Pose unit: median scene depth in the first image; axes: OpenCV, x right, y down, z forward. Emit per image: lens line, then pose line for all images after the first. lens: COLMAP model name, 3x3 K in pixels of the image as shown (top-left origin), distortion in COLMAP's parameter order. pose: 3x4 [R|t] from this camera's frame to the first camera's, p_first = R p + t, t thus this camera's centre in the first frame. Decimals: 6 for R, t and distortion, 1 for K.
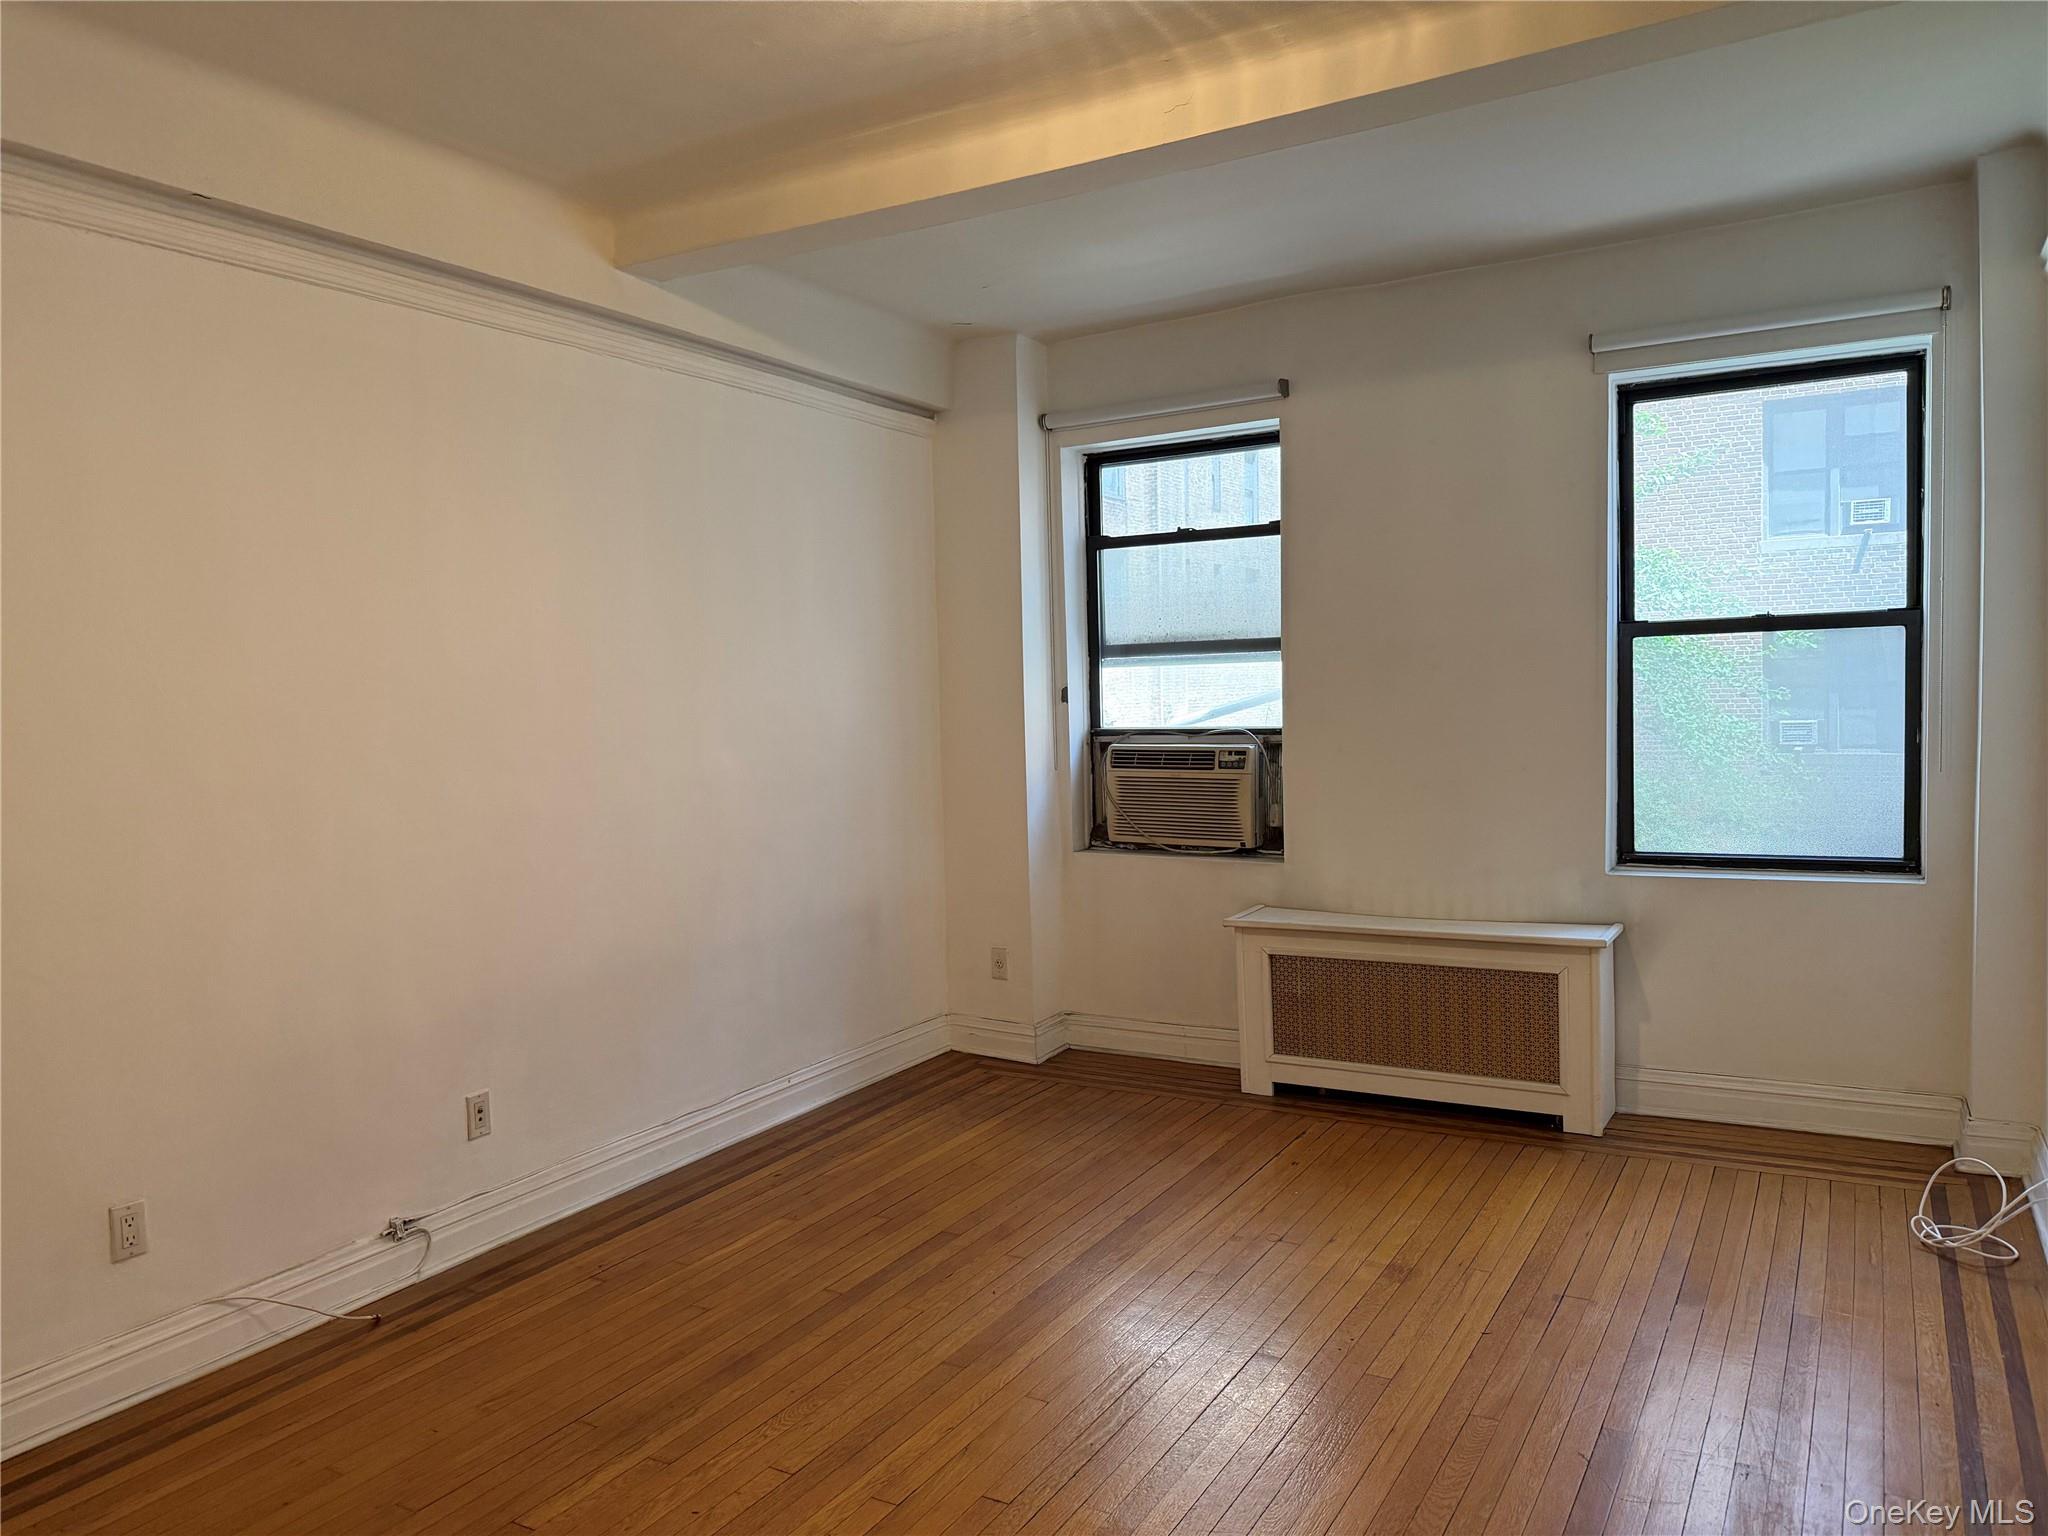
lens RADIAL K [[1440.8, 0, 1021.9], [0, 1440.8, 737.6], [0, 0, 1]] dist [0.101689, -0.168170]
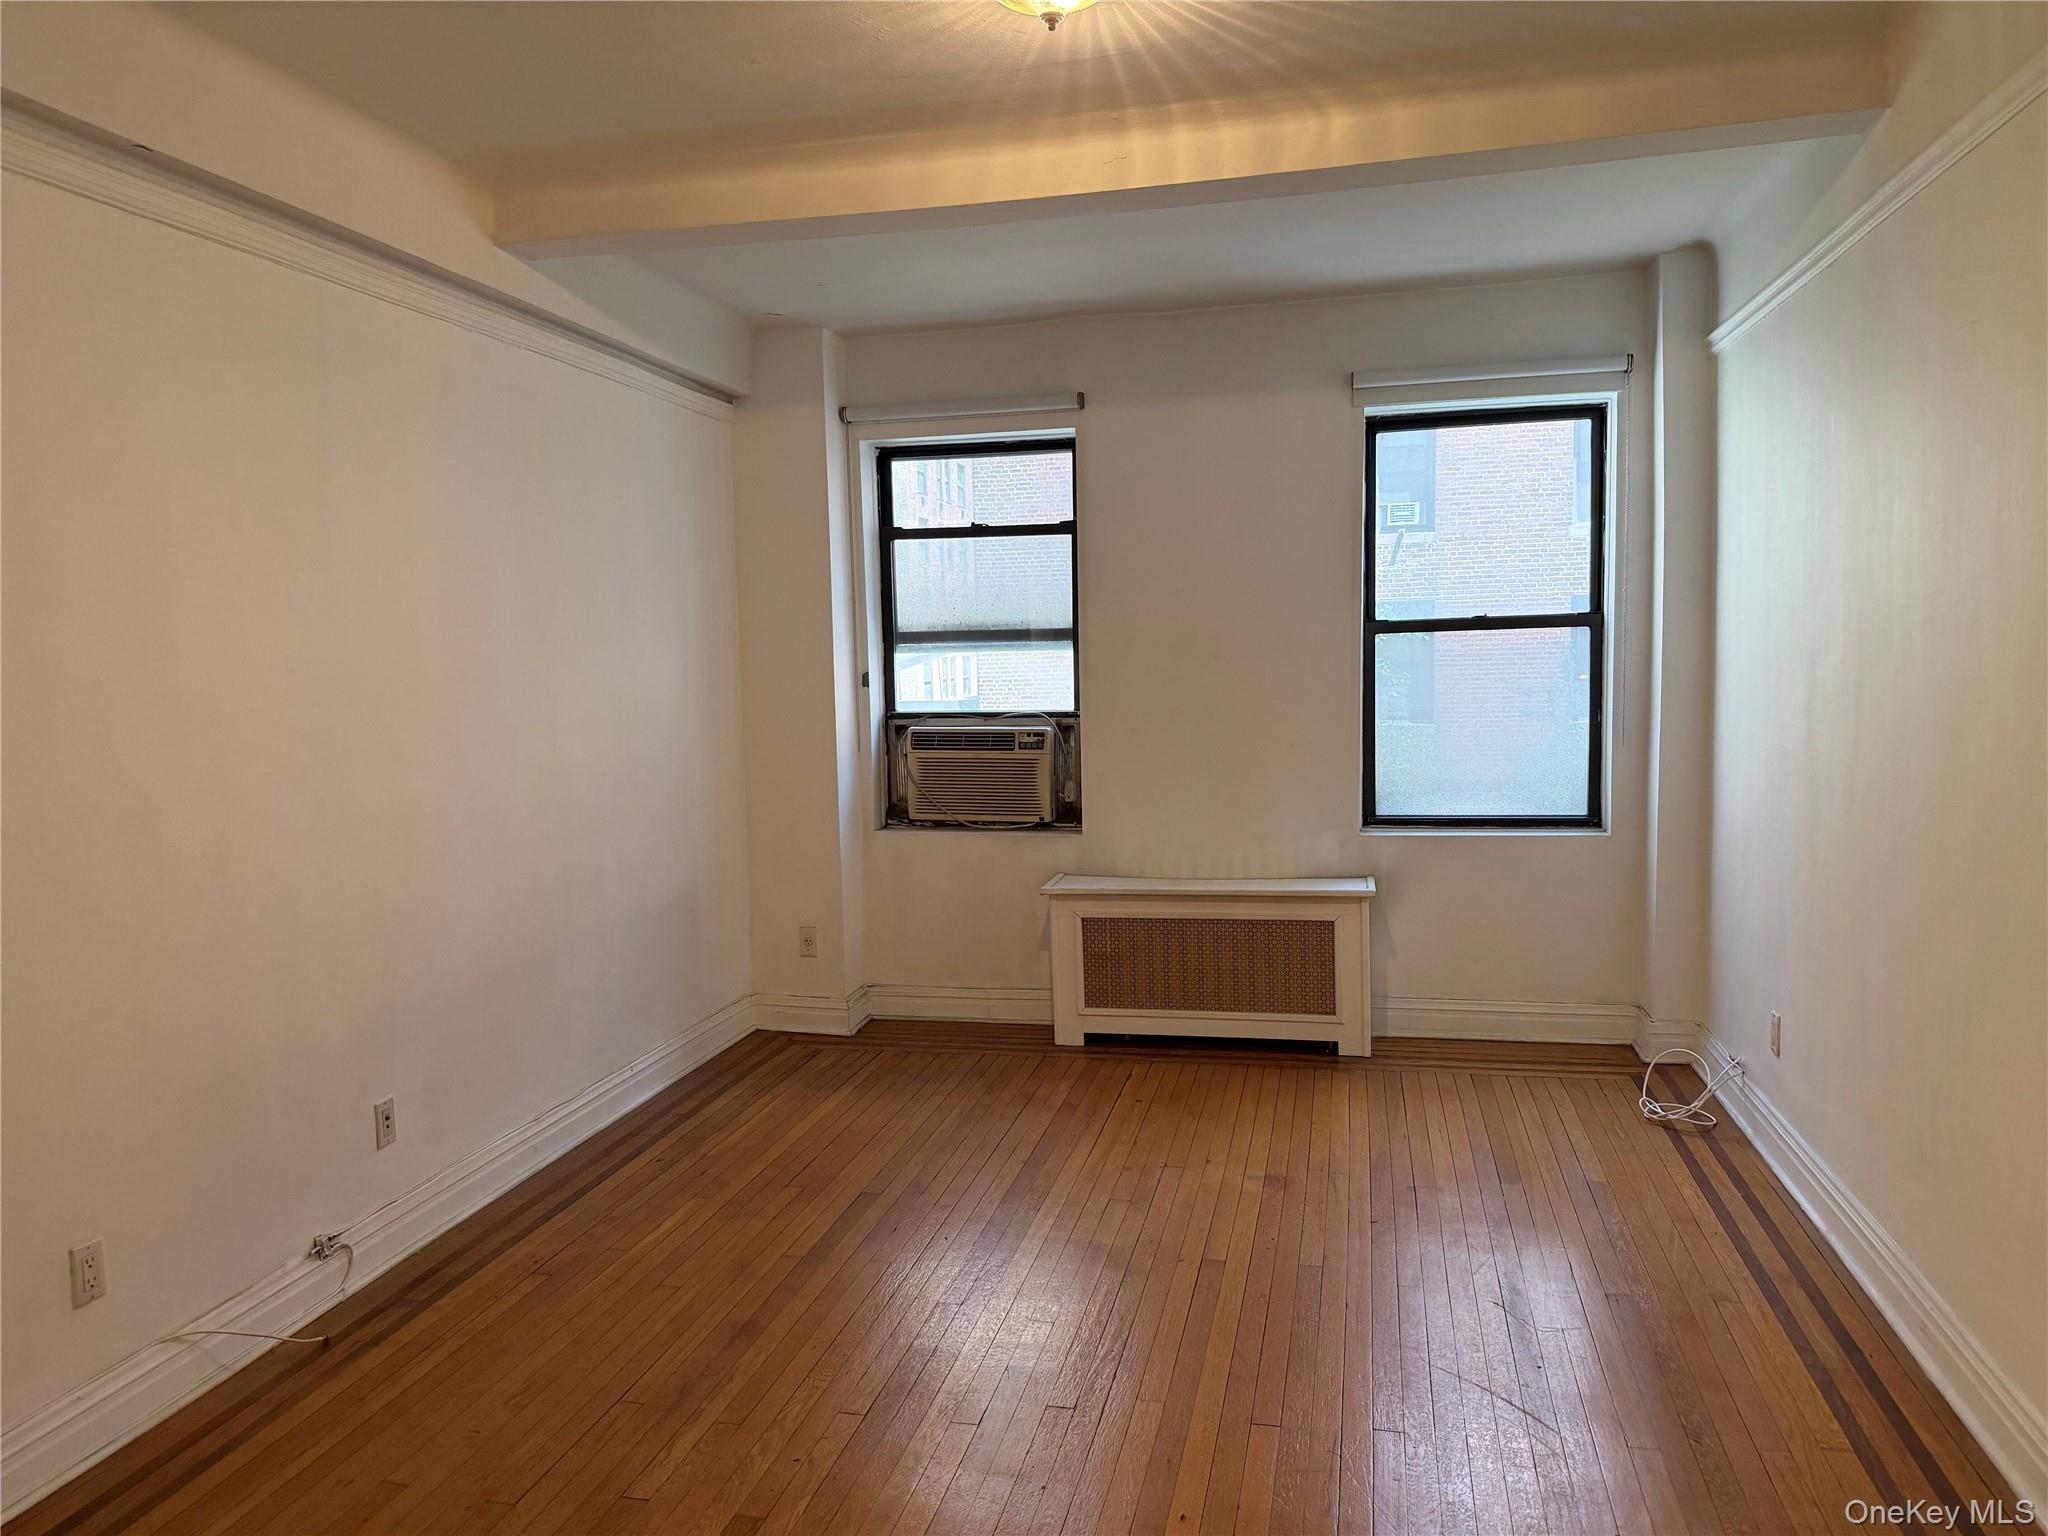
lens RADIAL K [[1441.2, 0, 1032.3], [0, 1441.2, 737.7], [0, 0, 1]] dist [0.100161, -0.154781]
pose [[0.953706, -0.011142, 0.300534, -0.203366], [0.005624, 0.999799, 0.019221, -0.008907], [-0.300688, -0.016641, 0.953577, -0.033317]]
